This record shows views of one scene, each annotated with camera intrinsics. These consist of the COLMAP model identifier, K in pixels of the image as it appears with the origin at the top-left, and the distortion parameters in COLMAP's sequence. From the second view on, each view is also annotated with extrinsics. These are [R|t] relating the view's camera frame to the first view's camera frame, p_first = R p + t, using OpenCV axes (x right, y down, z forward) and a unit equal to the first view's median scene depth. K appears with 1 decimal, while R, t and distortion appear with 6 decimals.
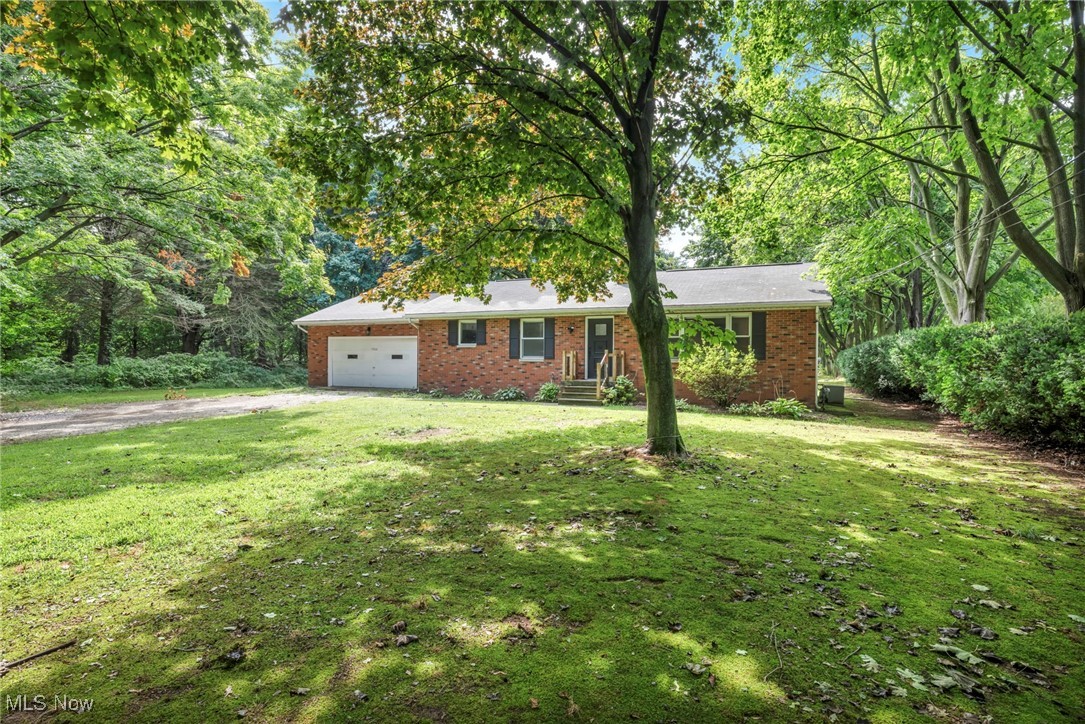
lens RADIAL K [[480.2, 0, 542.5], [0, 480.2, 362.0], [0, 0, 1]] dist [-0.001241, -0.000386]
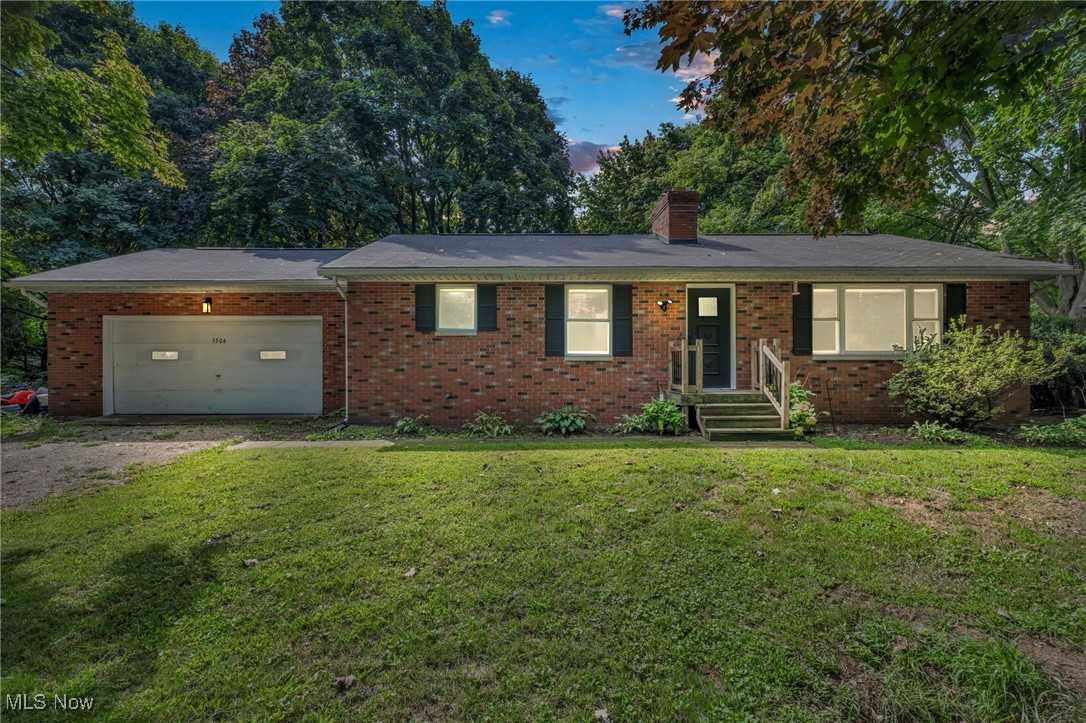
lens RADIAL K [[480.6, 0, 543.0], [0, 480.6, 361.5], [0, 0, 1]] dist [-0.001241, -0.000386]
pose [[0.924725, -0.011661, 0.380457, -0.270296], [0.010532, 0.999932, 0.005047, -0.003006], [-0.380489, -0.000660, 0.924785, 0.462182]]
